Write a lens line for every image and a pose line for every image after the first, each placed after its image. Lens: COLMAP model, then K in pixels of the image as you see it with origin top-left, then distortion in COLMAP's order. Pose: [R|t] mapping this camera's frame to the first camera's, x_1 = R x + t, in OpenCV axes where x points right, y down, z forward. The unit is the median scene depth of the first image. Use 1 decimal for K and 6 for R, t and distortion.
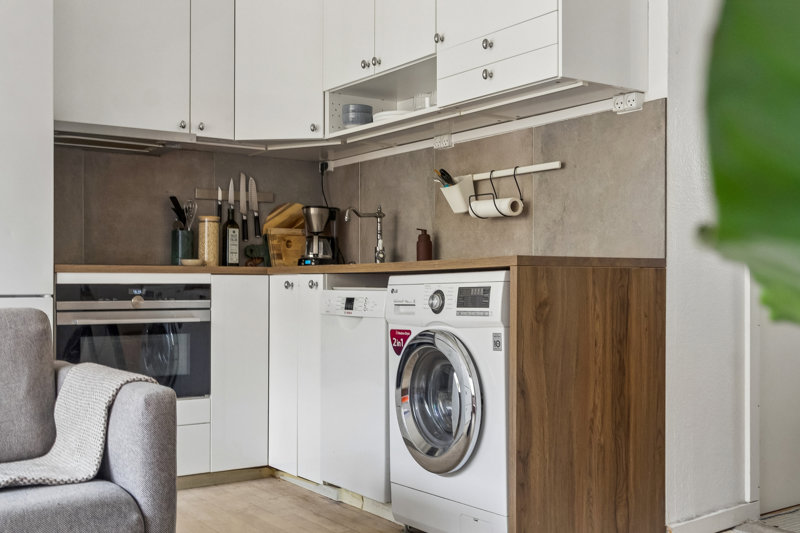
lens RADIAL K [[885.1, 0, 419.4], [0, 885.1, 279.9], [0, 0, 1]] dist [0.020421, 0.000000]
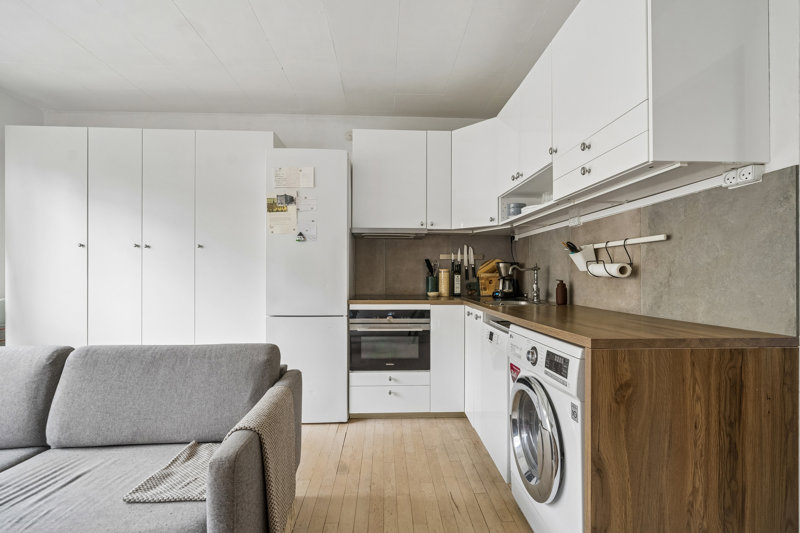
lens RADIAL K [[340.7, 0, 400.1], [0, 340.7, 270.9], [0, 0, 1]] dist [-0.003457, 0.001673]
pose [[0.840127, -0.000759, -0.542389, 0.107812], [-0.003495, 0.999971, -0.006814, -0.080632], [0.542378, 0.007620, 0.840100, 0.423632]]
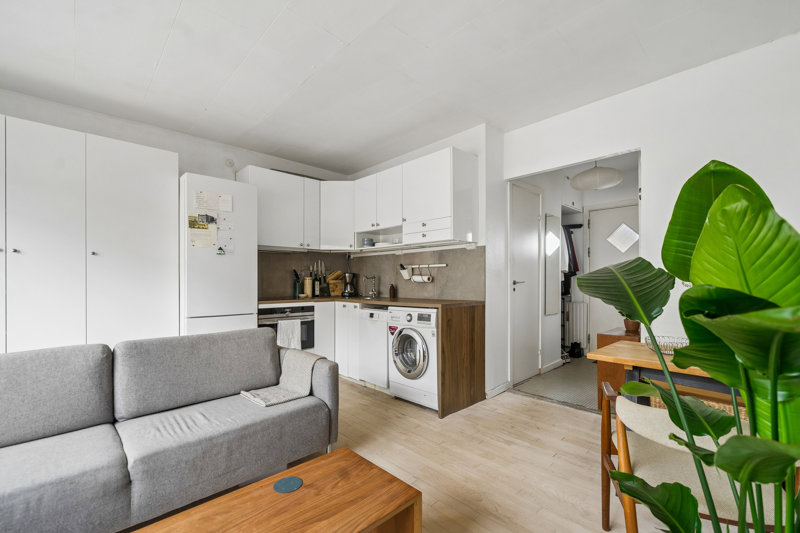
lens RADIAL K [[340.7, 0, 407.5], [0, 340.7, 281.8], [0, 0, 1]] dist [-0.003457, 0.001673]
pose [[0.987771, 0.001710, 0.155902, -0.134034], [-0.002585, 0.999982, 0.005409, -0.083230], [-0.155890, -0.005746, 0.987758, -0.060608]]
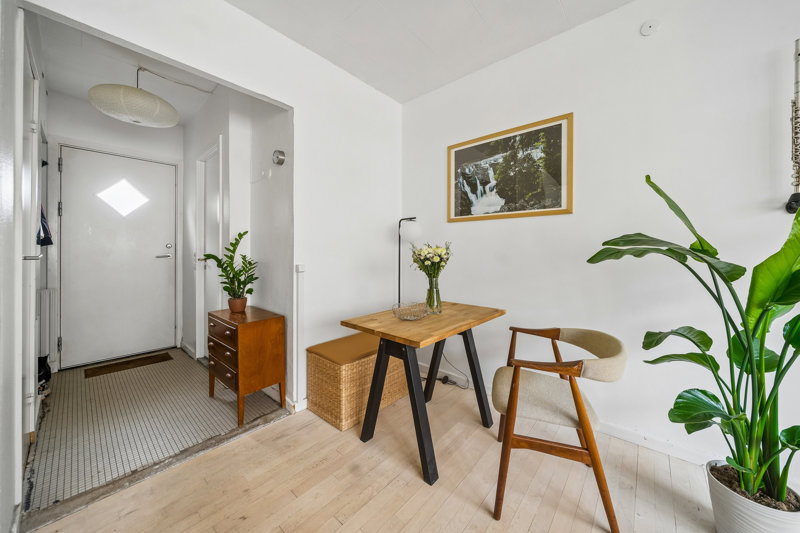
lens RADIAL K [[286.2, 0, 410.5], [0, 286.2, 248.3], [0, 0, 1]] dist [-0.006034, -0.000421]
pose [[-0.250619, 0.015422, 0.967963, -0.124011], [-0.000172, 0.999872, -0.015975, -0.082321], [-0.968086, -0.004170, -0.250584, 0.574852]]
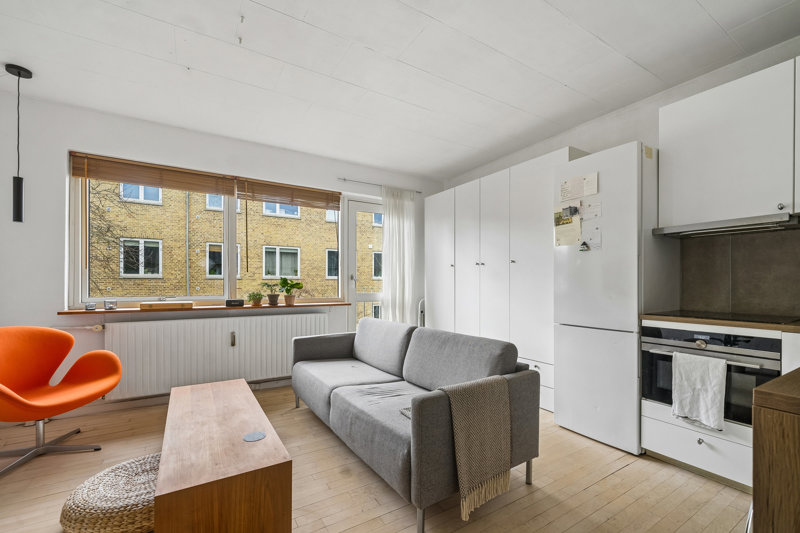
lens RADIAL K [[340.7, 0, 404.9], [0, 340.7, 285.0], [0, 0, 1]] dist [-0.003457, 0.001673]
pose [[-0.060435, 0.004054, -0.998164, 0.280959], [-0.001951, 0.999989, 0.004180, -0.078619], [0.998170, 0.002200, -0.060427, 0.595225]]
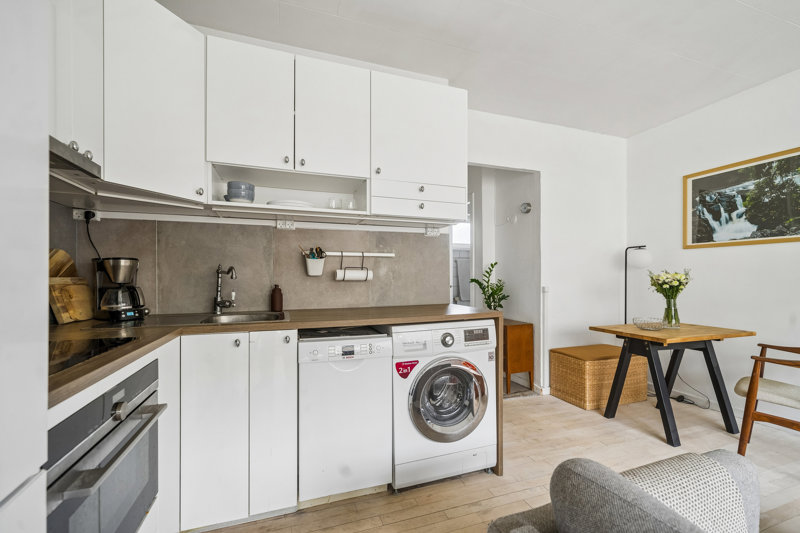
lens RADIAL K [[340.7, 0, 401.9], [0, 340.7, 276.3], [0, 0, 1]] dist [-0.003457, 0.001673]
pose [[0.274869, 0.005206, 0.961468, -0.547771], [-0.001990, 0.999986, -0.004846, -0.081482], [-0.961480, -0.000581, 0.274876, 0.786319]]
